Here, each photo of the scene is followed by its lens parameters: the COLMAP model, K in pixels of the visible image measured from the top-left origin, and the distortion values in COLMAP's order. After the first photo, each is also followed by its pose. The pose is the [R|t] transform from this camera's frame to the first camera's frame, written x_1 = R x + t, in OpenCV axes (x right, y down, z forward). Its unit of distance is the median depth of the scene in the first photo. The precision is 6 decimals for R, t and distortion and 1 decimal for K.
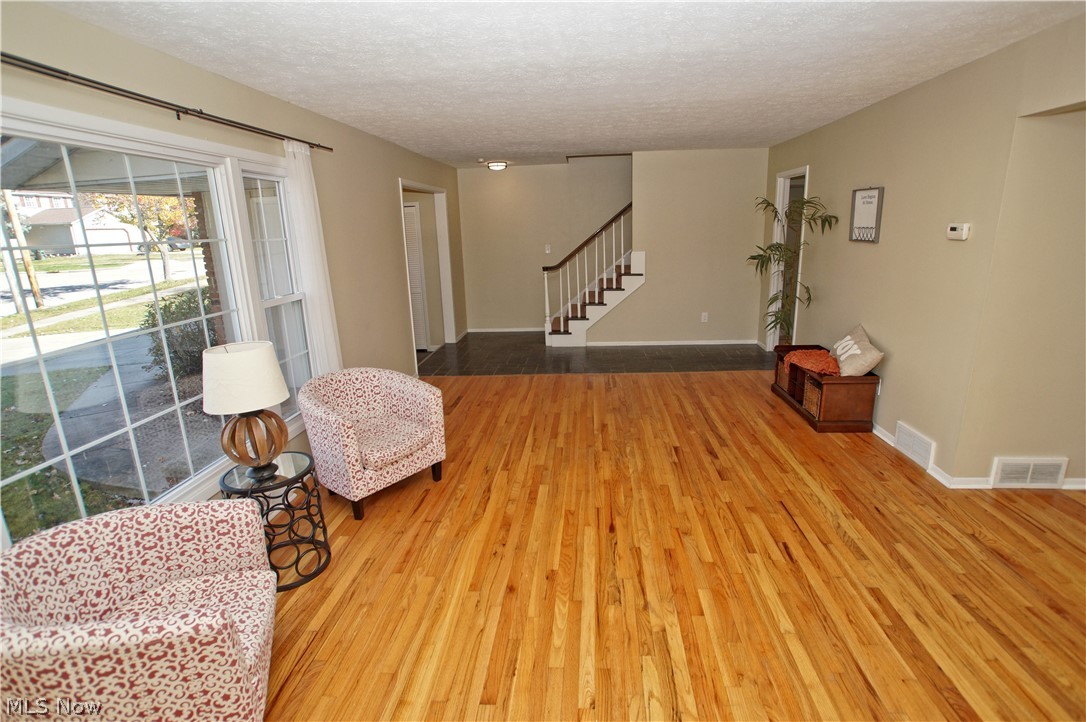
lens RADIAL K [[526.1, 0, 543.2], [0, 526.1, 357.9], [0, 0, 1]] dist [-0.066153, 0.025992]
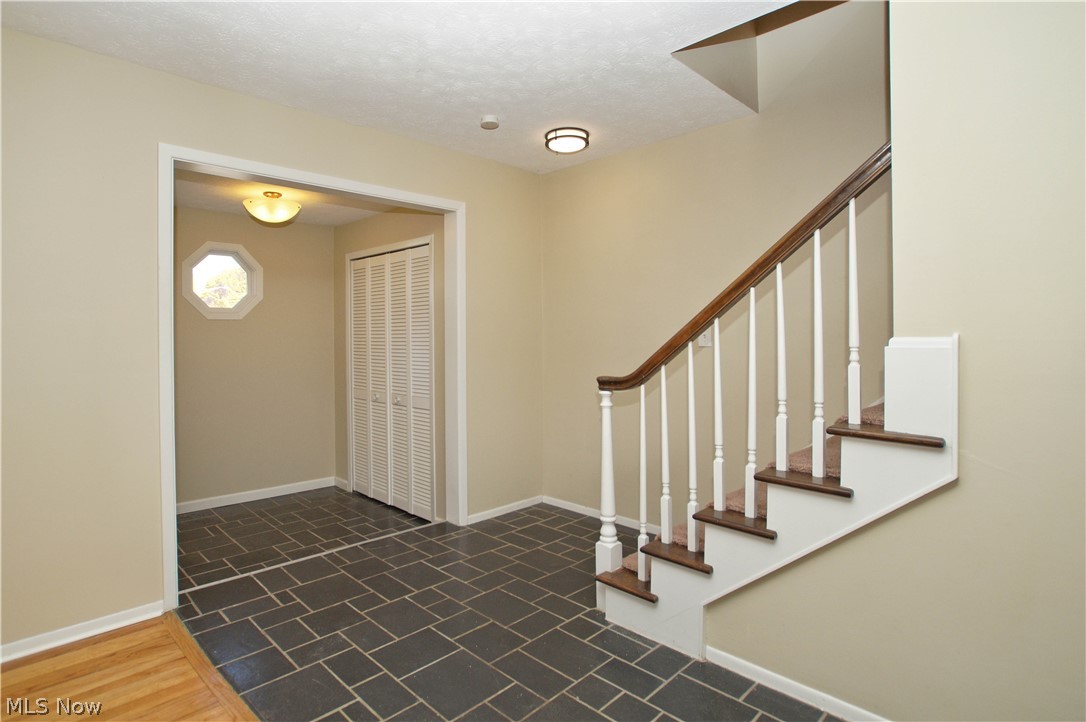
lens RADIAL K [[569.9, 0, 541.9], [0, 569.9, 337.3], [0, 0, 1]] dist [-0.073316, 0.000013]
pose [[0.779546, 0.039294, -0.625111, 0.388224], [-0.177871, 0.970829, -0.160789, -0.261782], [0.600558, 0.236531, 0.763795, 1.367262]]
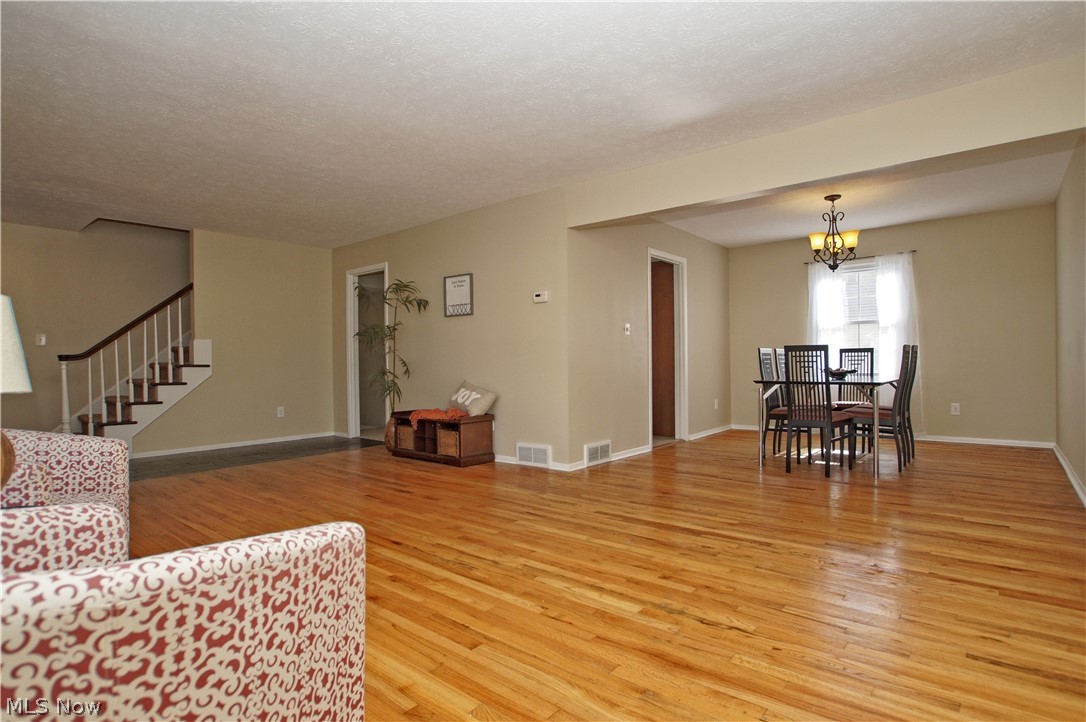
lens RADIAL K [[564.1, 0, 539.7], [0, 564.1, 367.0], [0, 0, 1]] dist [-0.026905, 0.001294]
pose [[0.587001, 0.015080, 0.809446, -0.452844], [0.195055, 0.967739, -0.159480, 0.185309], [-0.785738, 0.251501, 0.565122, 0.099504]]
